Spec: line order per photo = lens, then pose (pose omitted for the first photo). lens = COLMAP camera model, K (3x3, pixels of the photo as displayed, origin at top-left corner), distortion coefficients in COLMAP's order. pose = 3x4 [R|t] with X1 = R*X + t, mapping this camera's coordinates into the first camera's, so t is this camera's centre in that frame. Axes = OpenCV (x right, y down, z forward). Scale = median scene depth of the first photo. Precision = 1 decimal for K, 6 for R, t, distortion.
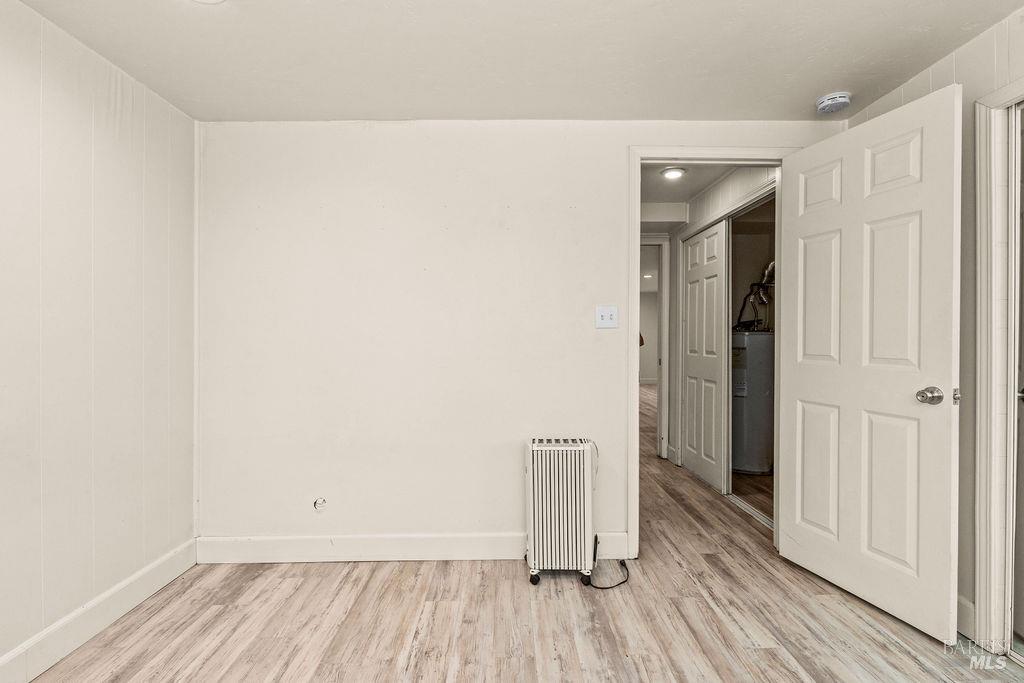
lens RADIAL K [[474.1, 0, 513.2], [0, 474.1, 338.7], [0, 0, 1]] dist [-0.003615, 0.000401]
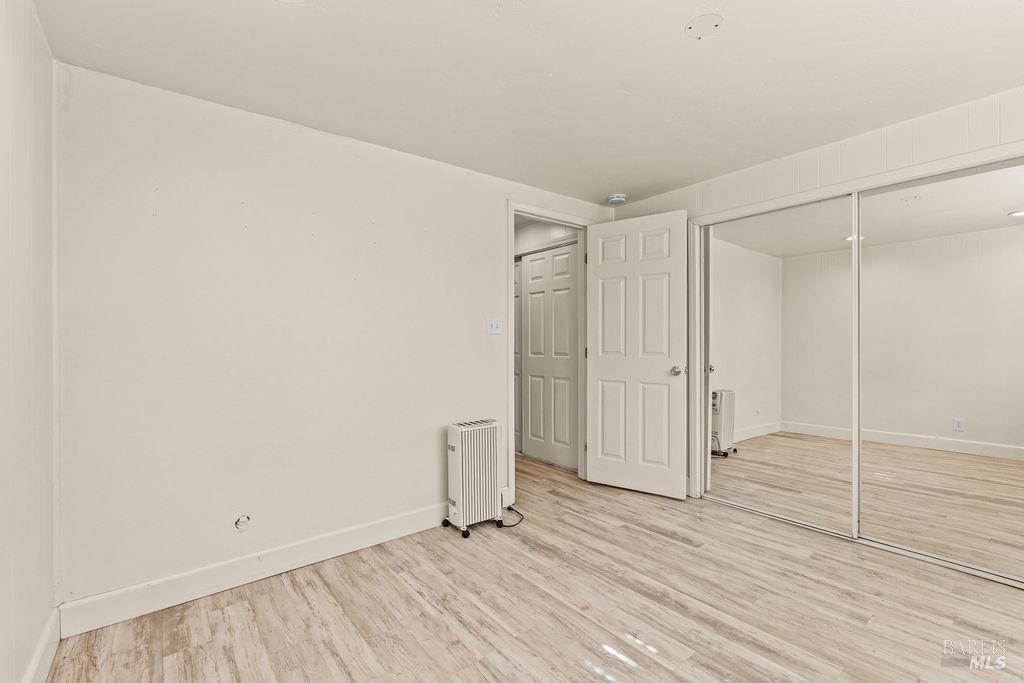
lens RADIAL K [[448.9, 0, 512.9], [0, 448.9, 345.5], [0, 0, 1]] dist [-0.002495, -0.000145]
pose [[0.792713, -0.010314, 0.609508, -0.594976], [0.008248, 0.999947, 0.006194, 0.001284], [-0.609539, 0.000117, 0.792756, -0.022770]]
